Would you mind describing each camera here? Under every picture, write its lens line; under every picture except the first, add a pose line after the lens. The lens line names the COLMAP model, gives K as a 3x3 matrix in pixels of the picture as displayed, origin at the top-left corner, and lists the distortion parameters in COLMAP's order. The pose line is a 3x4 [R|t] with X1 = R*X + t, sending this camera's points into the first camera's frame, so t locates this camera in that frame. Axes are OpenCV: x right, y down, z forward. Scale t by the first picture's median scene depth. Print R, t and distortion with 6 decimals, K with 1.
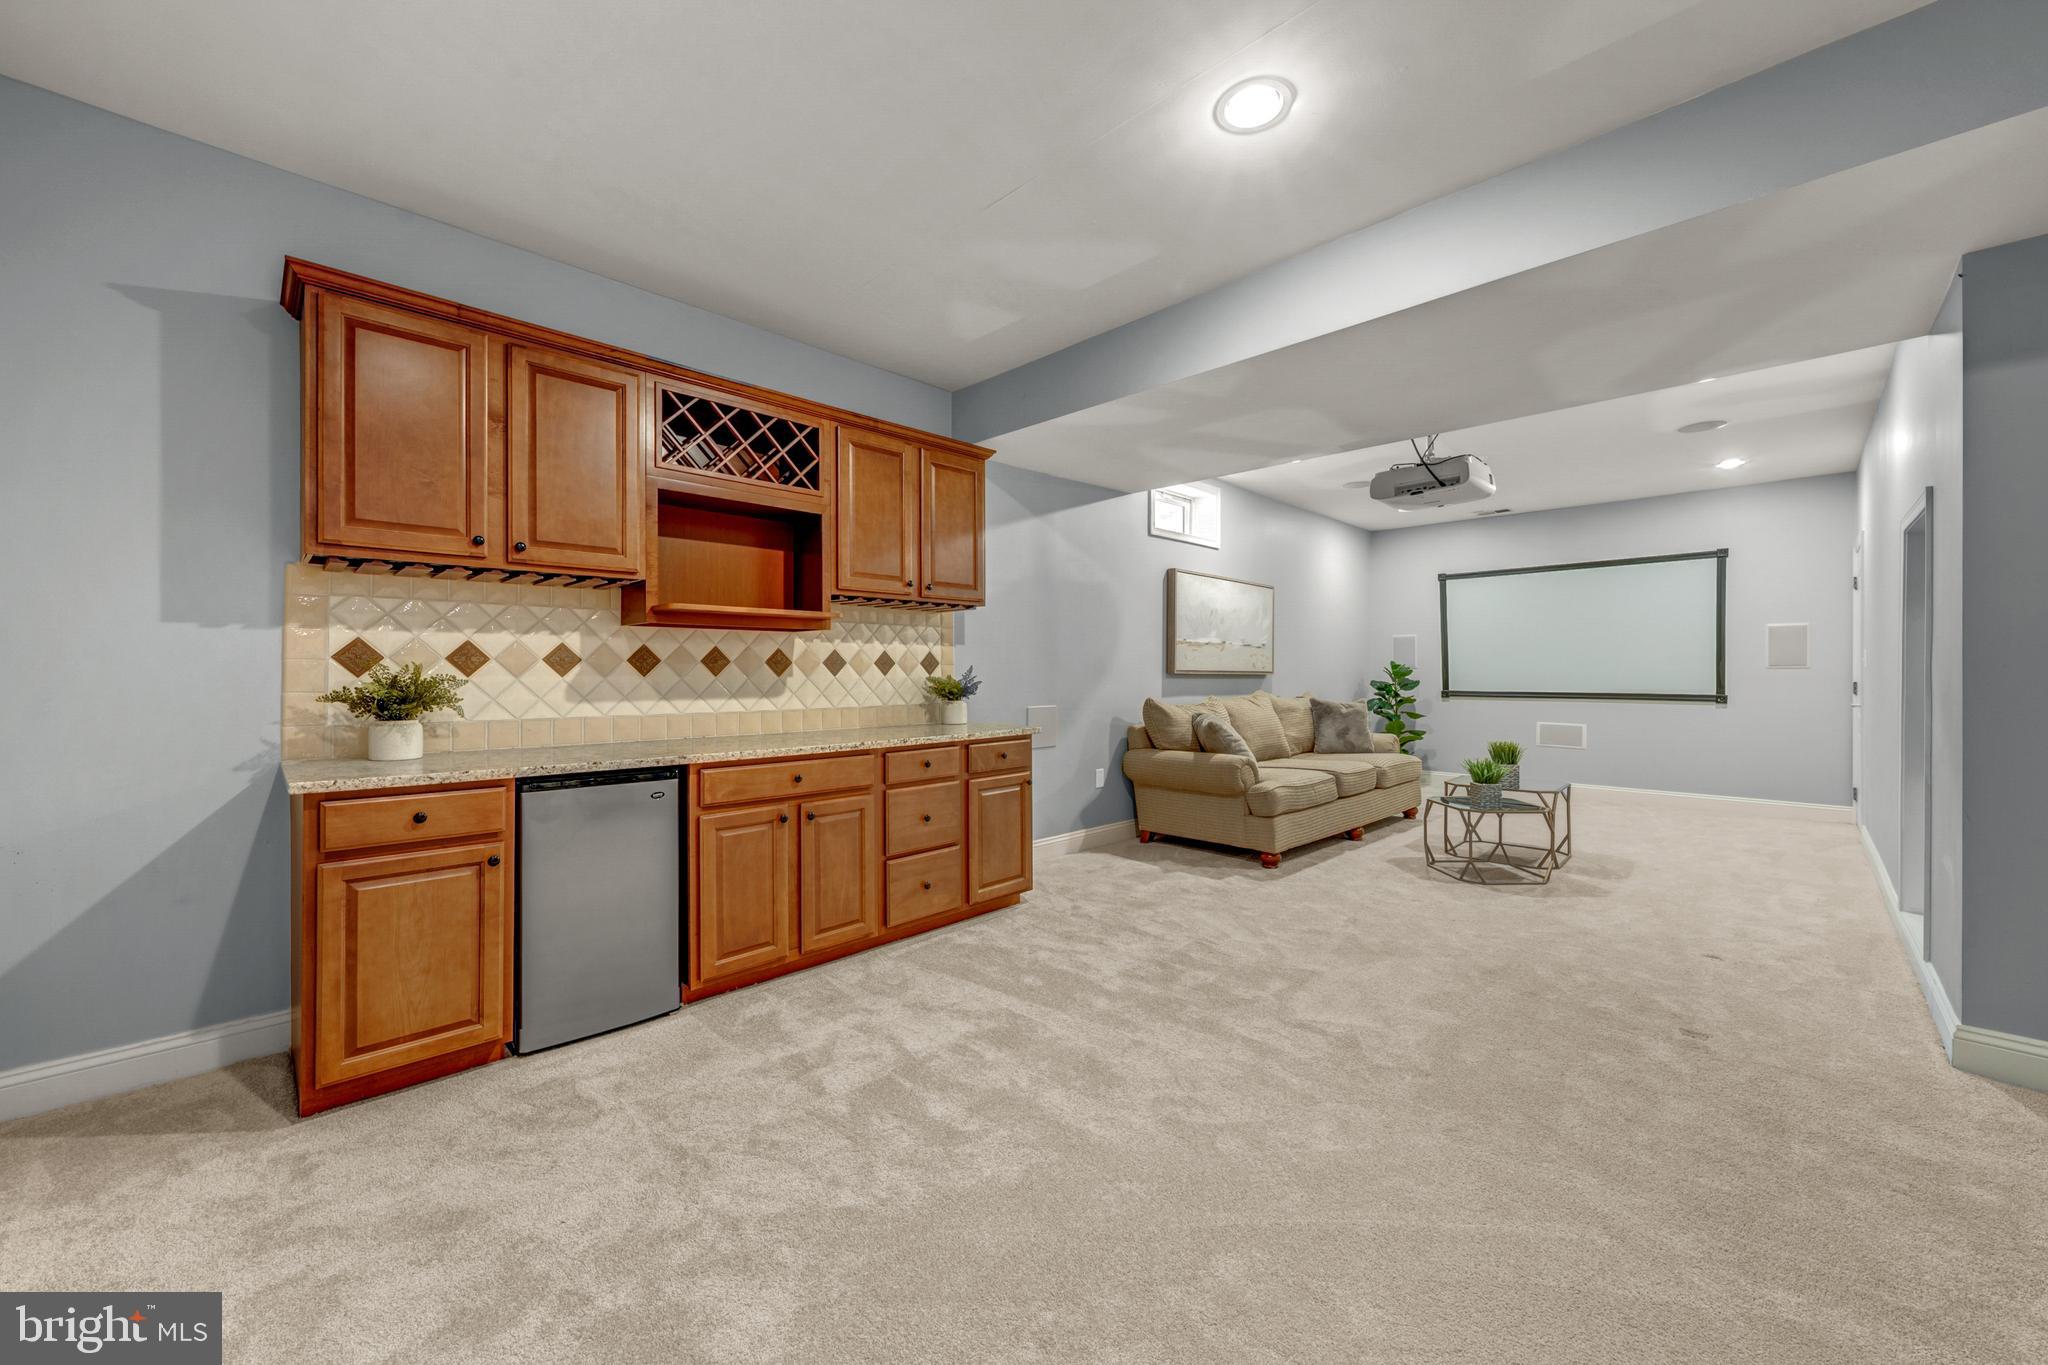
lens RADIAL K [[769.1, 0, 1028.8], [0, 769.1, 671.7], [0, 0, 1]] dist [0.002041, 0.000069]
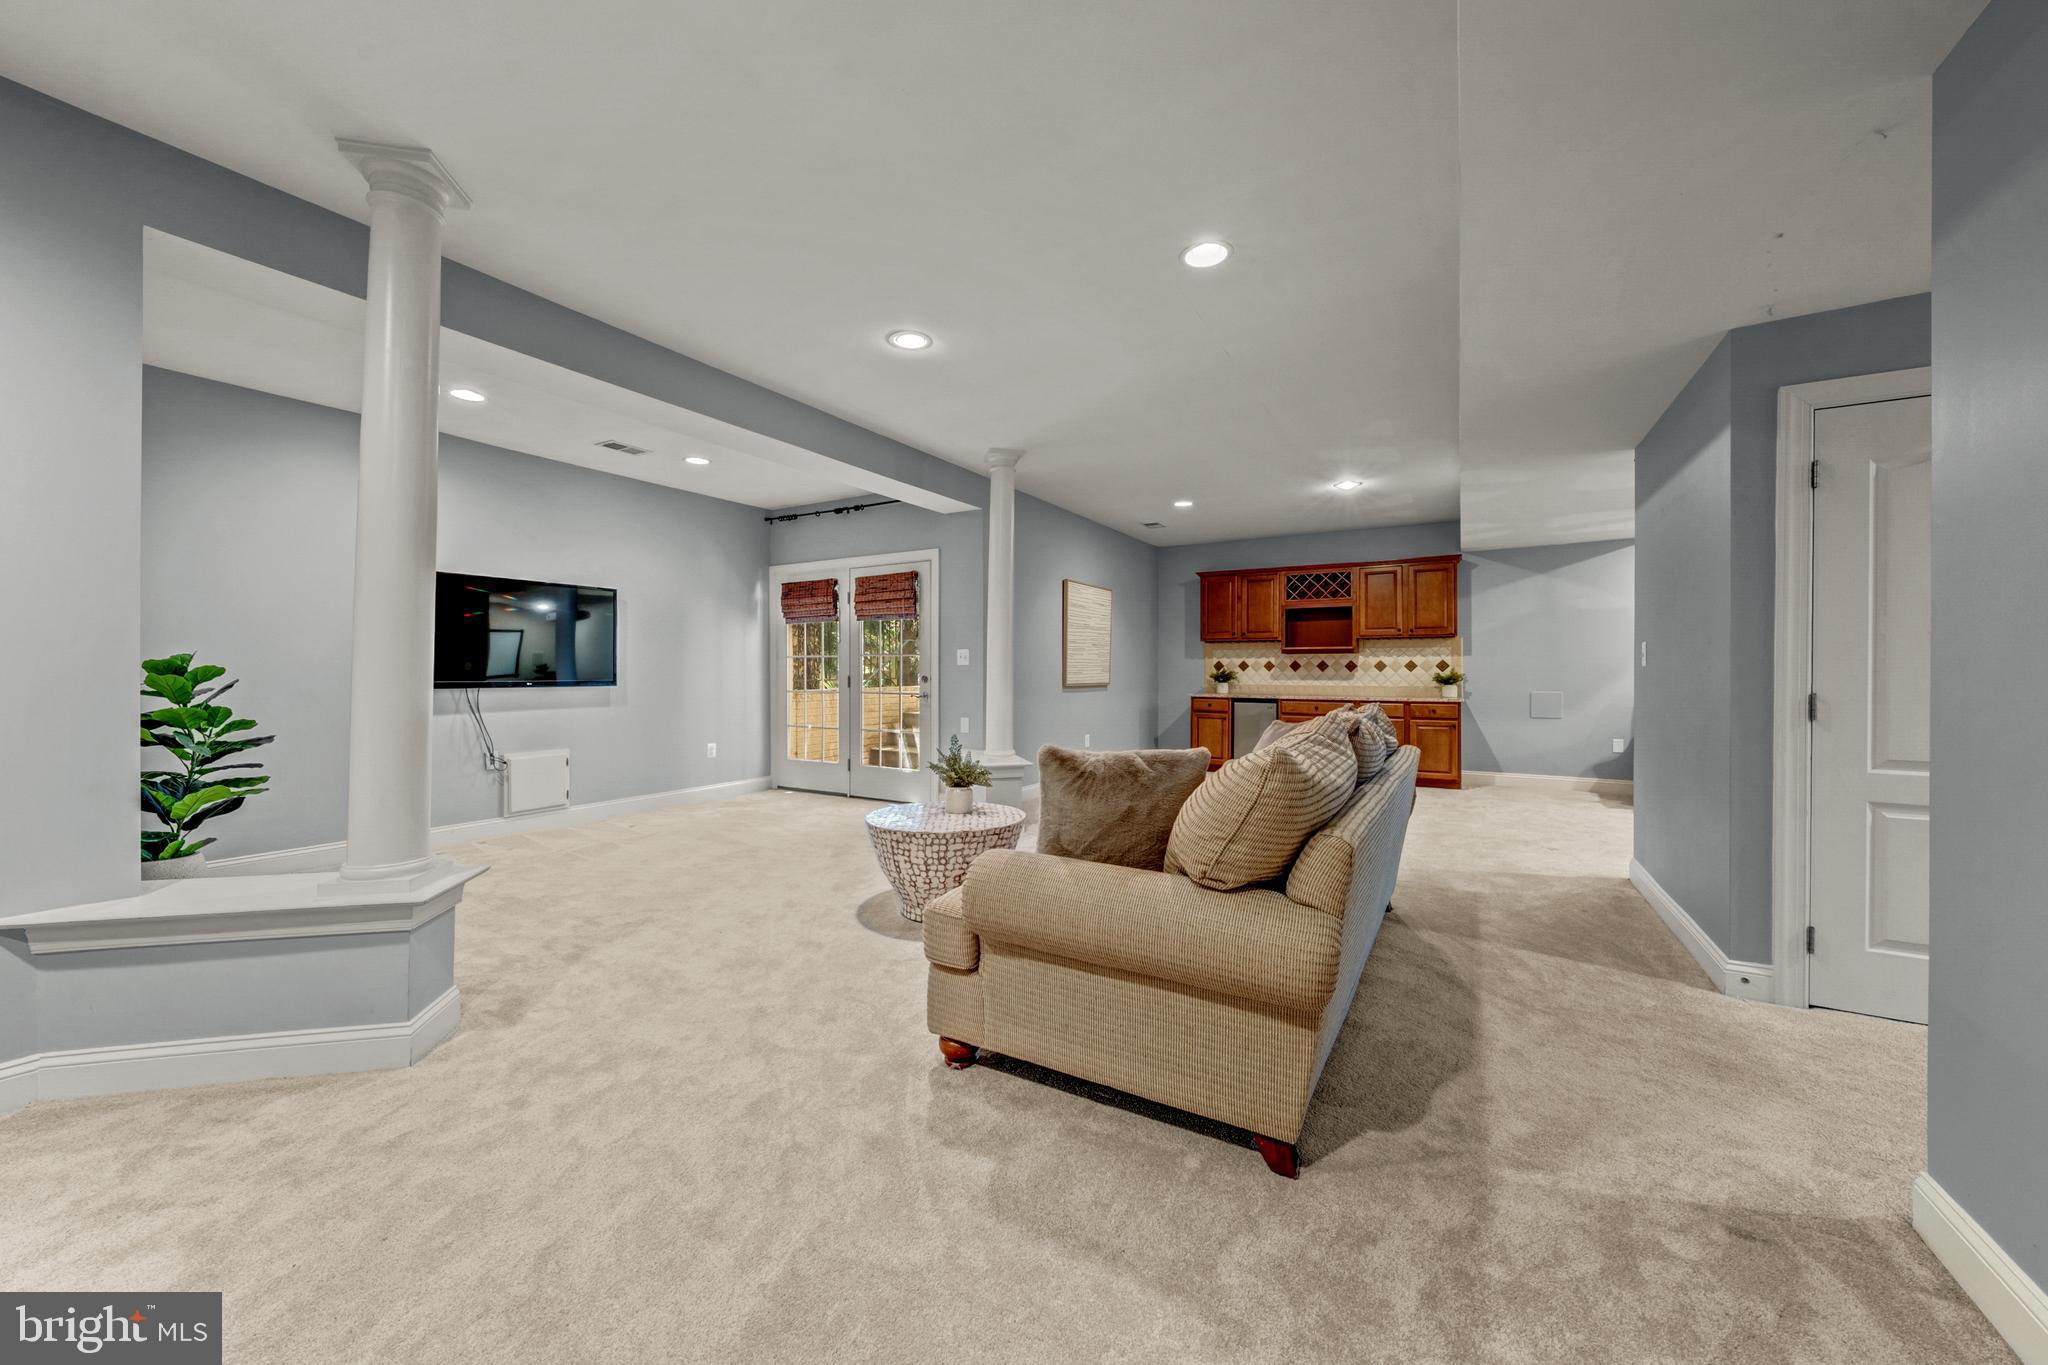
lens RADIAL K [[738.0, 0, 1025.3], [0, 738.0, 675.8], [0, 0, 1]] dist [0.000023, 0.000002]
pose [[0.240775, -0.000102, -0.970581, 1.831265], [-0.006443, 0.999978, -0.001703, 0.031227], [0.970560, 0.006663, 0.240769, -0.607564]]
